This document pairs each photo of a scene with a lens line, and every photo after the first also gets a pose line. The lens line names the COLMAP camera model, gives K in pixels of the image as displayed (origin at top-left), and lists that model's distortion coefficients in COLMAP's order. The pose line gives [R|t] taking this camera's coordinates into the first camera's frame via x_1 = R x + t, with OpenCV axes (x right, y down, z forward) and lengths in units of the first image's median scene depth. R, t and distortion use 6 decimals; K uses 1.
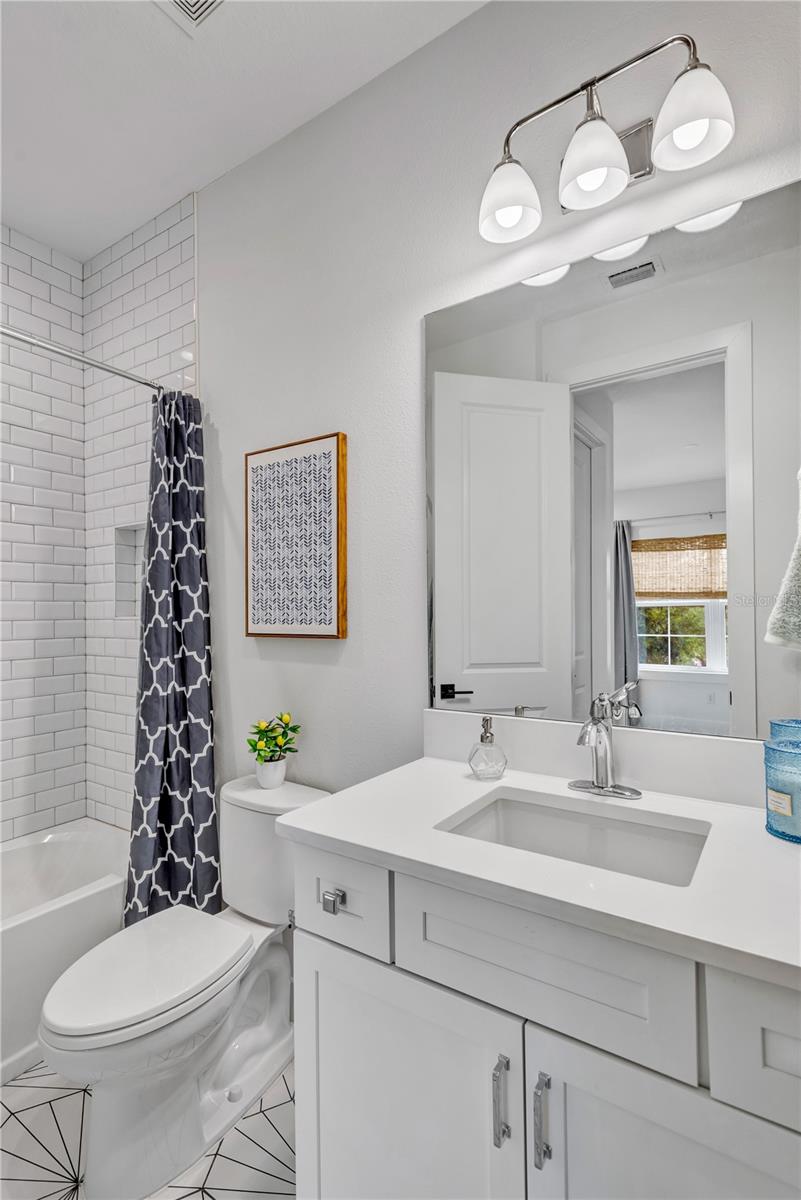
lens RADIAL K [[570.1, 0, 405.4], [0, 570.1, 608.3], [0, 0, 1]] dist [0.022006, 0.000018]
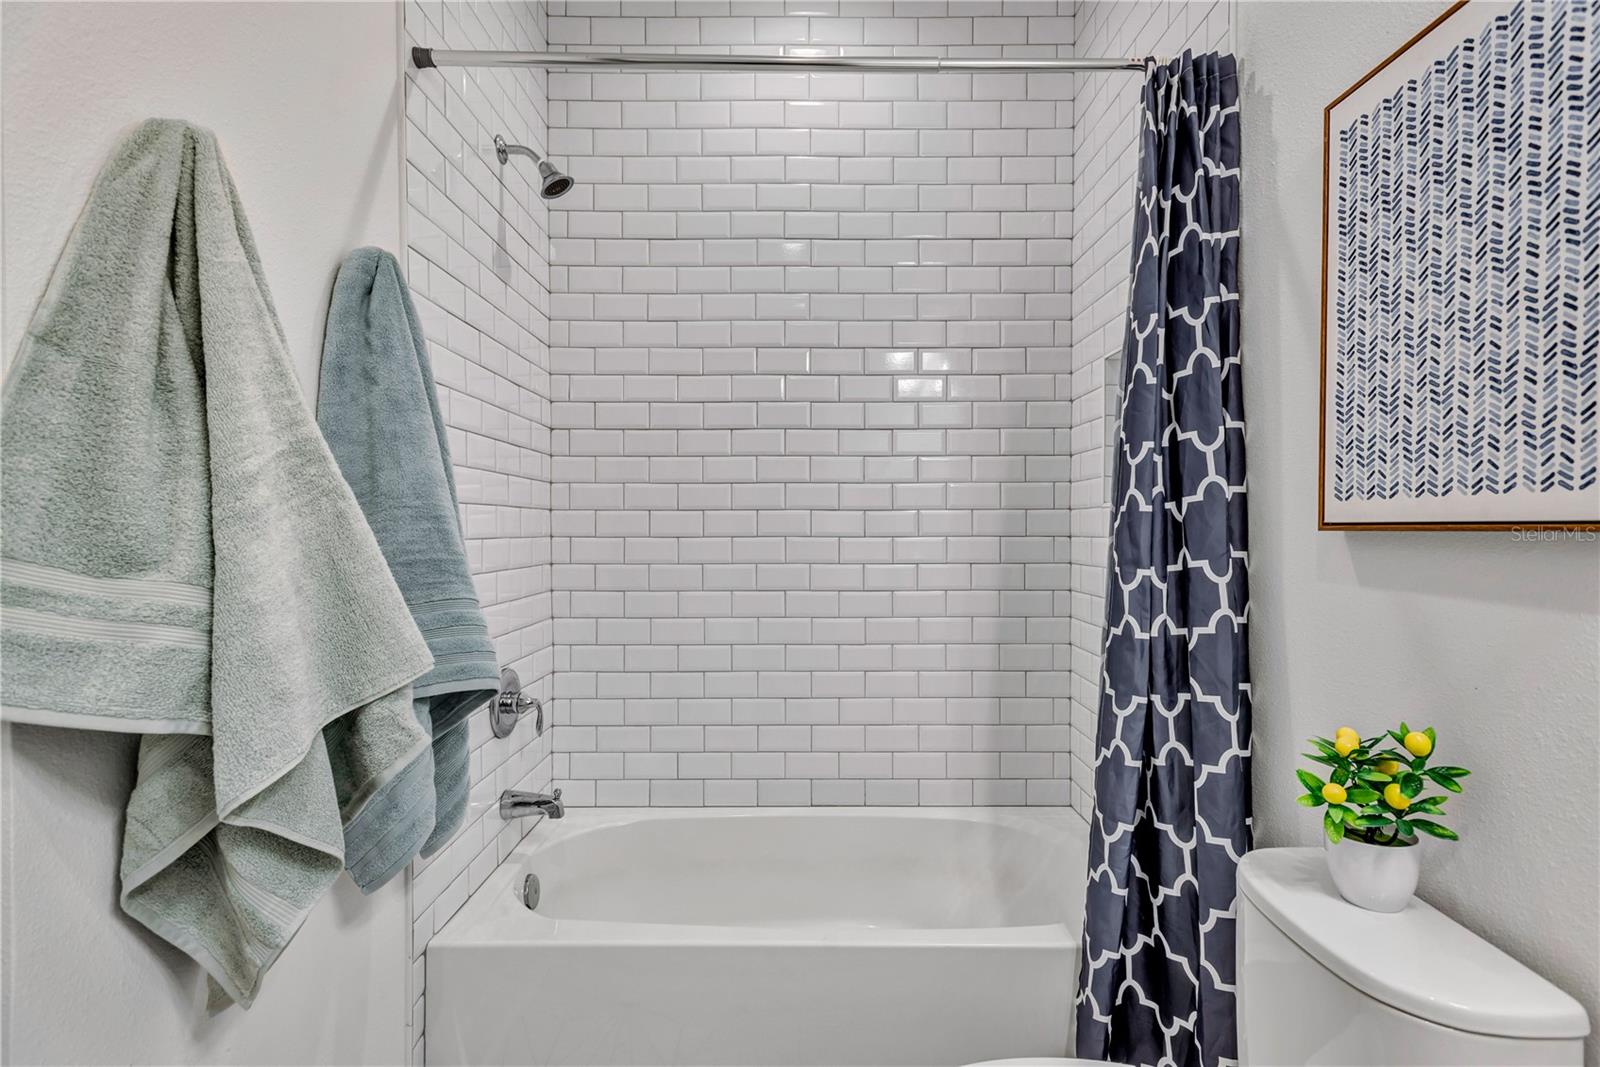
lens RADIAL K [[737.7, 0, 801.9], [0, 737.7, 534.2], [0, 0, 1]] dist [0.020795, -0.010178]
pose [[0.550428, 0.016692, -0.834716, -0.021481], [-0.001441, 0.999818, 0.019043, 0.041131], [0.834881, -0.009279, 0.550352, 0.348968]]
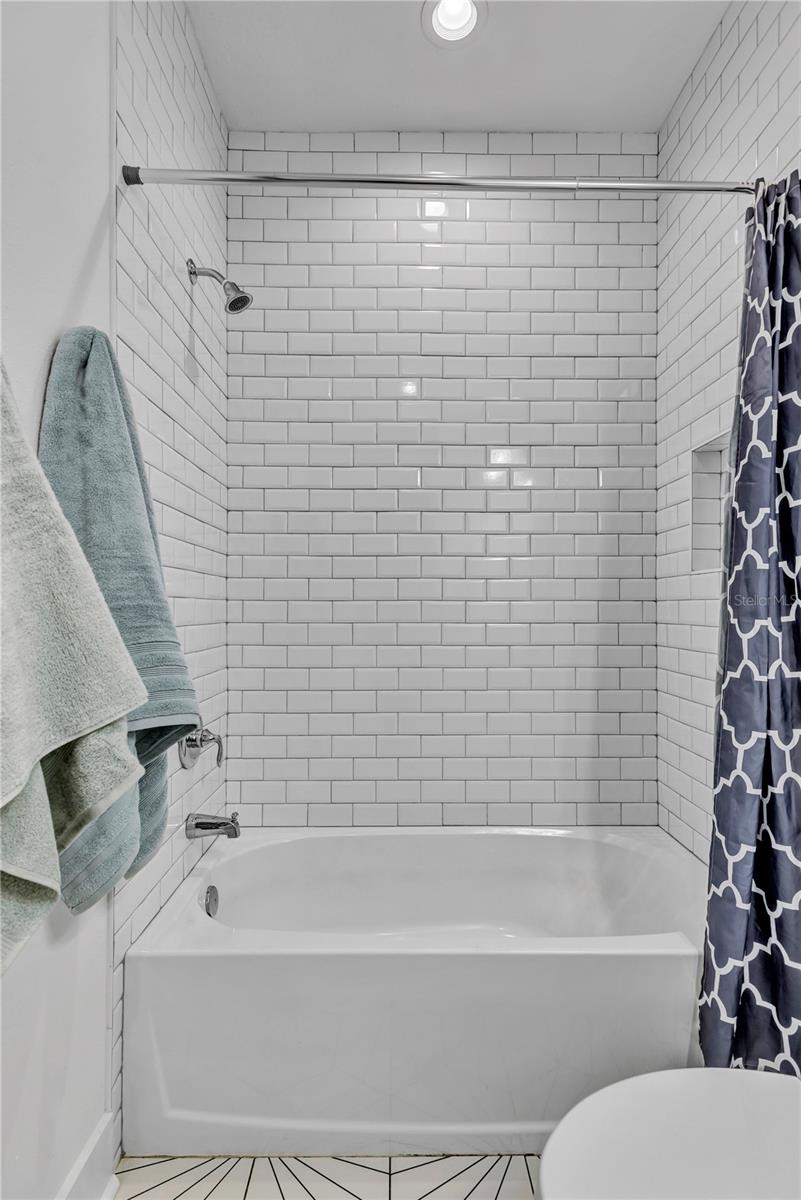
lens RADIAL K [[553.3, 0, 397.7], [0, 553.3, 603.1], [0, 0, 1]] dist [0.020795, -0.010178]
pose [[0.557393, 0.000564, -0.830249, -0.144329], [-0.003130, 0.999994, -0.001422, 0.070356], [0.830243, 0.003391, 0.557391, 0.344454]]
